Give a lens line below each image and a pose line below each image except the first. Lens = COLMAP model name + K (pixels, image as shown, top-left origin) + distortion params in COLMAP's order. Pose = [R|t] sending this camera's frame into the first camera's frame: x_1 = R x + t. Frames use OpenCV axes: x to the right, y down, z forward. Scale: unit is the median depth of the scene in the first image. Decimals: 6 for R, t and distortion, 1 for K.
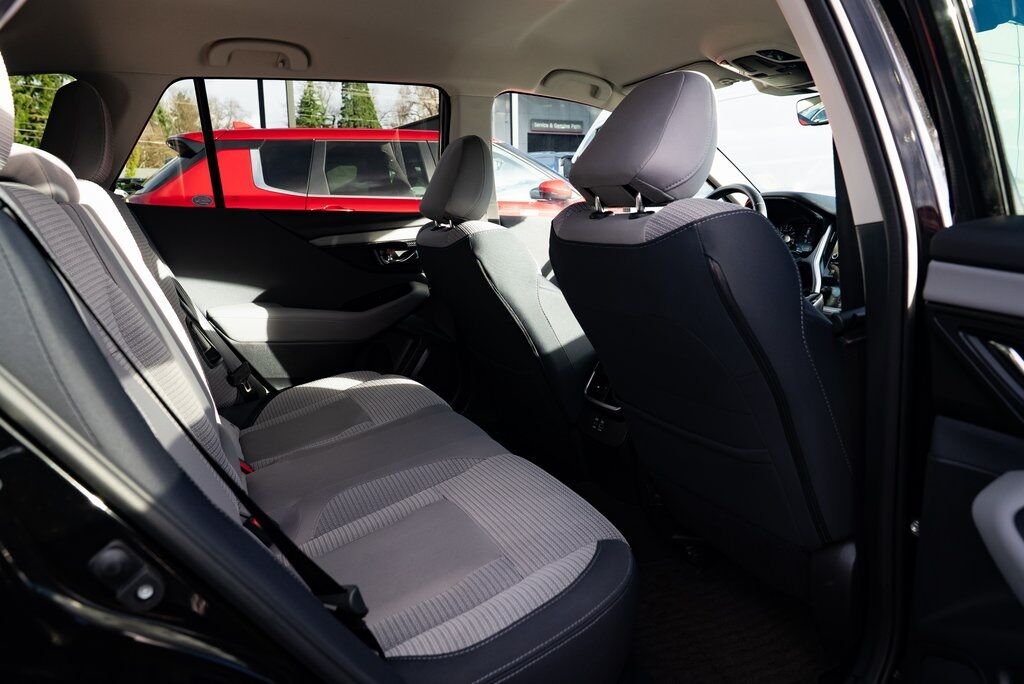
lens RADIAL K [[702.1, 0, 521.9], [0, 702.1, 345.2], [0, 0, 1]] dist [-0.032726, 0.020363]
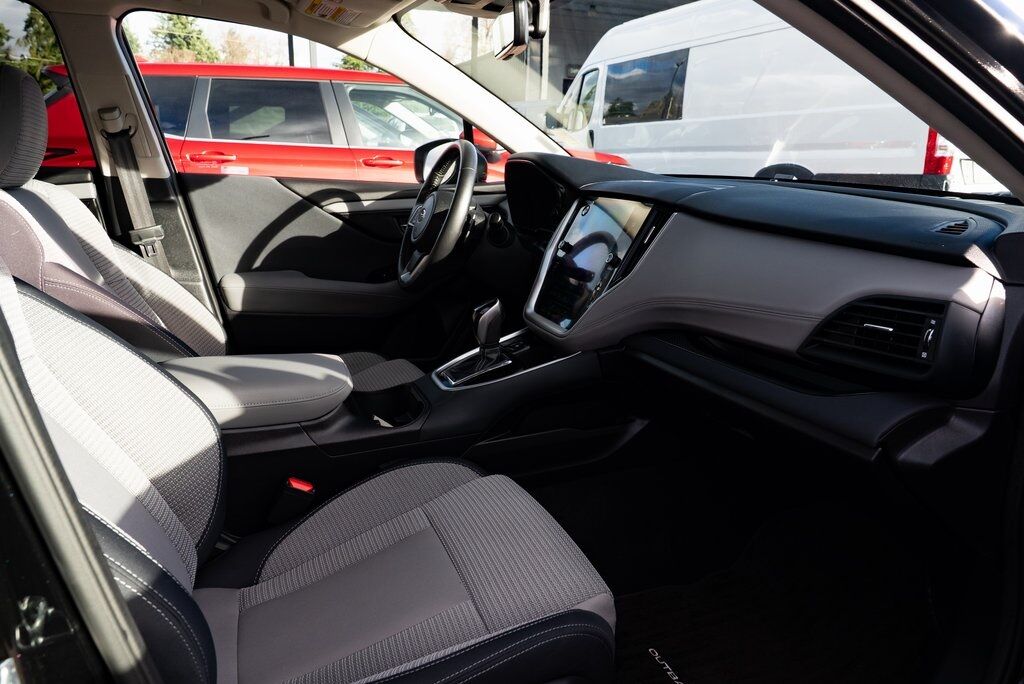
lens RADIAL K [[702.1, 0, 516.6], [0, 702.1, 339.6], [0, 0, 1]] dist [-0.032726, 0.020363]
pose [[0.996258, 0.052456, -0.068687, 0.468299], [-0.048087, 0.996804, 0.063795, -0.076064], [0.071814, -0.060253, 0.995596, 0.266778]]
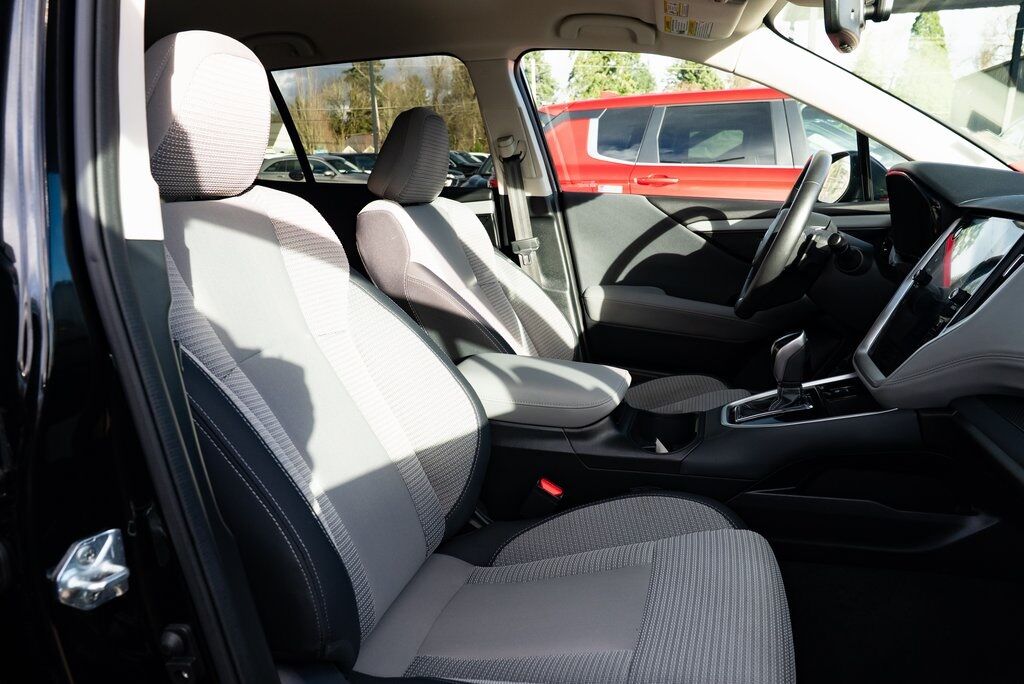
lens RADIAL K [[702.1, 0, 513.3], [0, 702.1, 343.2], [0, 0, 1]] dist [-0.032726, 0.020363]
pose [[0.735341, 0.162307, -0.657974, 0.607973], [-0.131551, 0.986615, 0.096355, -0.086077], [0.664807, 0.015703, 0.746850, 0.351761]]
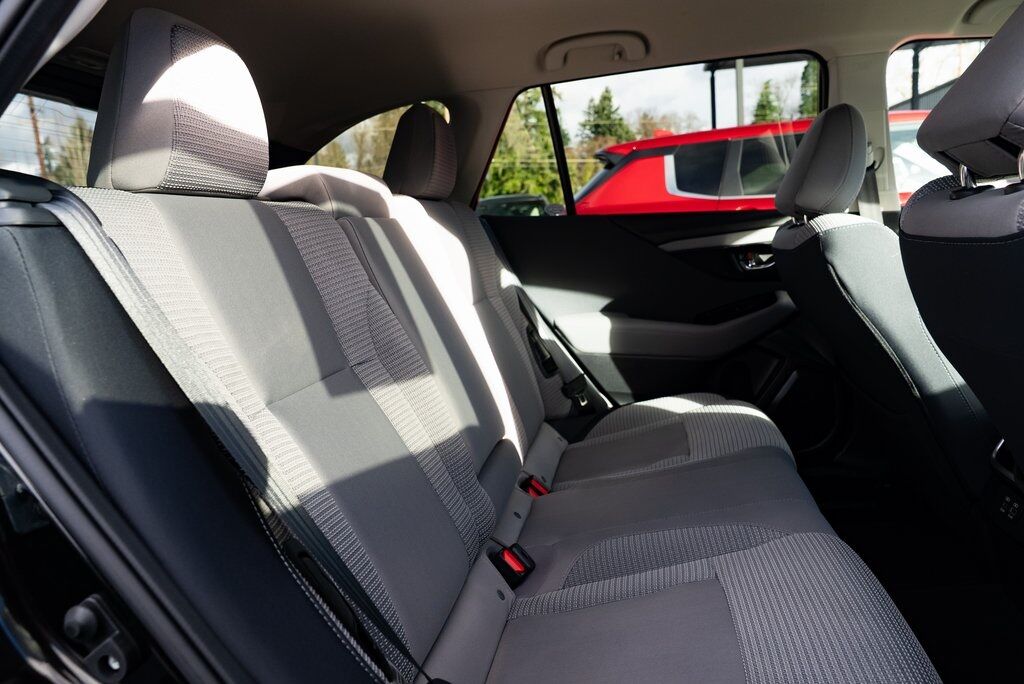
lens RADIAL K [[702.1, 0, 514.4], [0, 702.1, 342.0], [0, 0, 1]] dist [-0.032726, 0.020363]
pose [[0.808080, 0.047219, -0.587177, 0.090005], [-0.053632, 0.998540, 0.006490, -0.019833], [0.586626, 0.026247, 0.809432, 0.151447]]
